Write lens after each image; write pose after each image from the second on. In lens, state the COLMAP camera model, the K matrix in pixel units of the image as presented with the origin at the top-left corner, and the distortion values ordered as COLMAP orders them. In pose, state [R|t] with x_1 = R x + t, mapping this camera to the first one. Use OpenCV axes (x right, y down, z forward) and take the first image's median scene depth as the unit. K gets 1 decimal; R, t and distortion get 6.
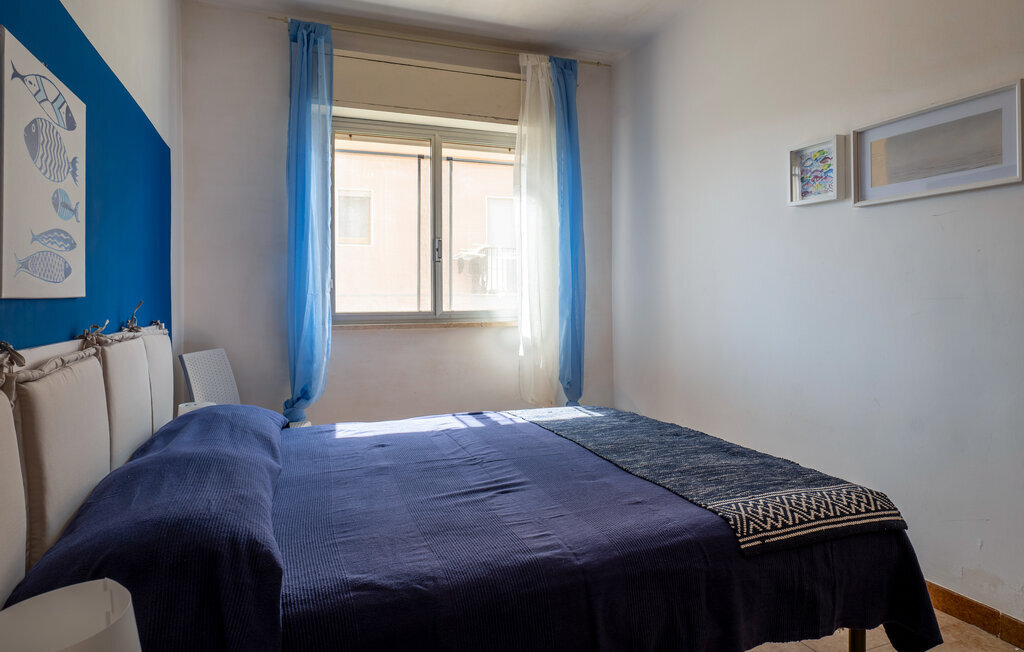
lens RADIAL K [[612.9, 0, 512.0], [0, 612.9, 326.0], [0, 0, 1]] dist [-0.039215, 0.030085]
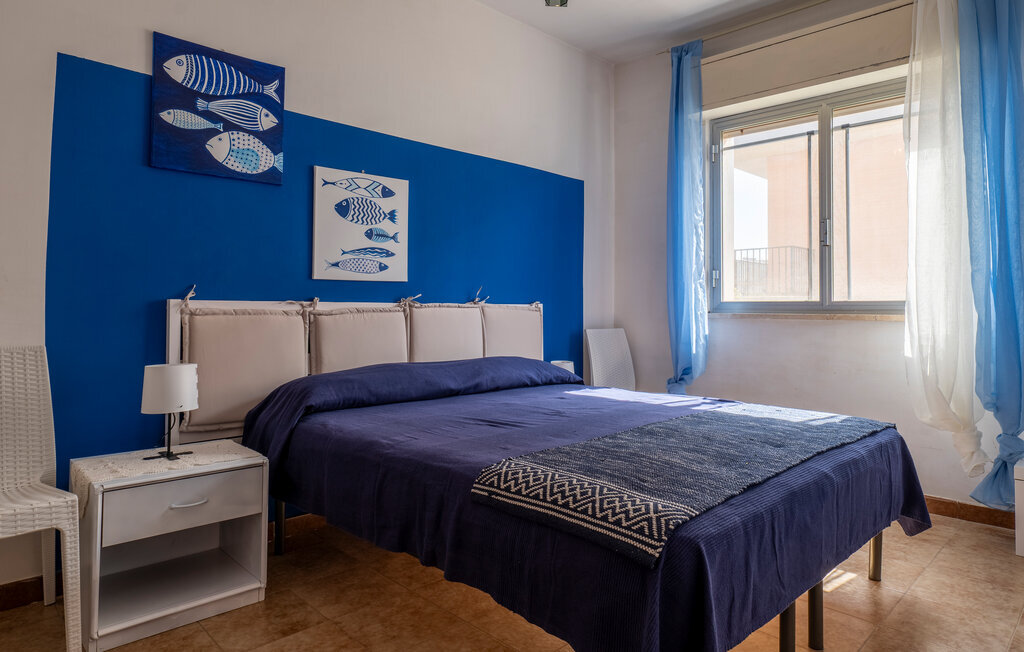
lens RADIAL K [[612.9, 0, 512.0], [0, 612.9, 326.0], [0, 0, 1]] dist [-0.039215, 0.030085]
pose [[0.408205, 0.038113, -0.912094, 0.582496], [-0.047097, 0.998677, 0.020653, 0.018085], [0.911675, 0.034526, 0.409460, 0.253162]]
